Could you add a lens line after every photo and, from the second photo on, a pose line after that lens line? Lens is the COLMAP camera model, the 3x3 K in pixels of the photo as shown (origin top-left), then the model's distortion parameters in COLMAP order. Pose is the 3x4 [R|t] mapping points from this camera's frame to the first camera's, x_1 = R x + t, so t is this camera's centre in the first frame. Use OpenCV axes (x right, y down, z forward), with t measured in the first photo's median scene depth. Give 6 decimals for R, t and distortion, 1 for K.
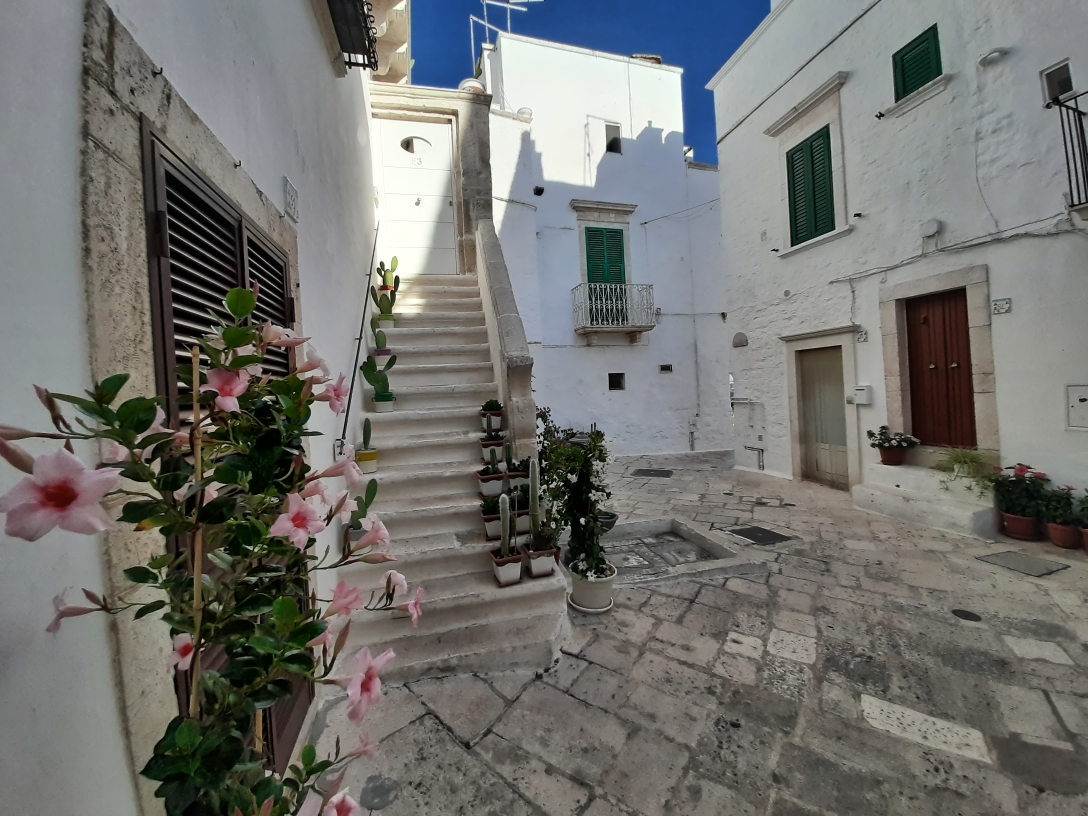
lens RADIAL K [[429.3, 0, 545.4], [0, 429.3, 399.5], [0, 0, 1]] dist [0.003971, 0.000000]
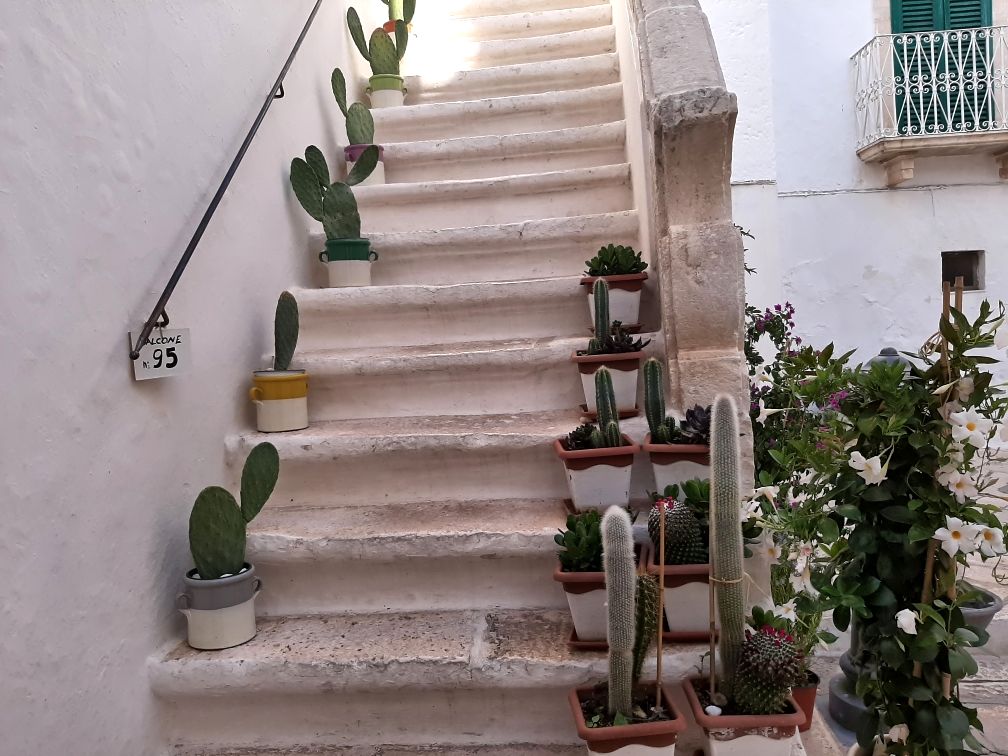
lens RADIAL K [[772.8, 0, 508.7], [0, 772.8, 382.7], [0, 0, 1]] dist [0.001713, -0.016801]
pose [[0.941040, 0.010165, -0.338143, 0.009642], [0.006678, 0.998796, 0.048609, 0.089628], [0.338230, -0.048001, 0.939838, 0.396983]]
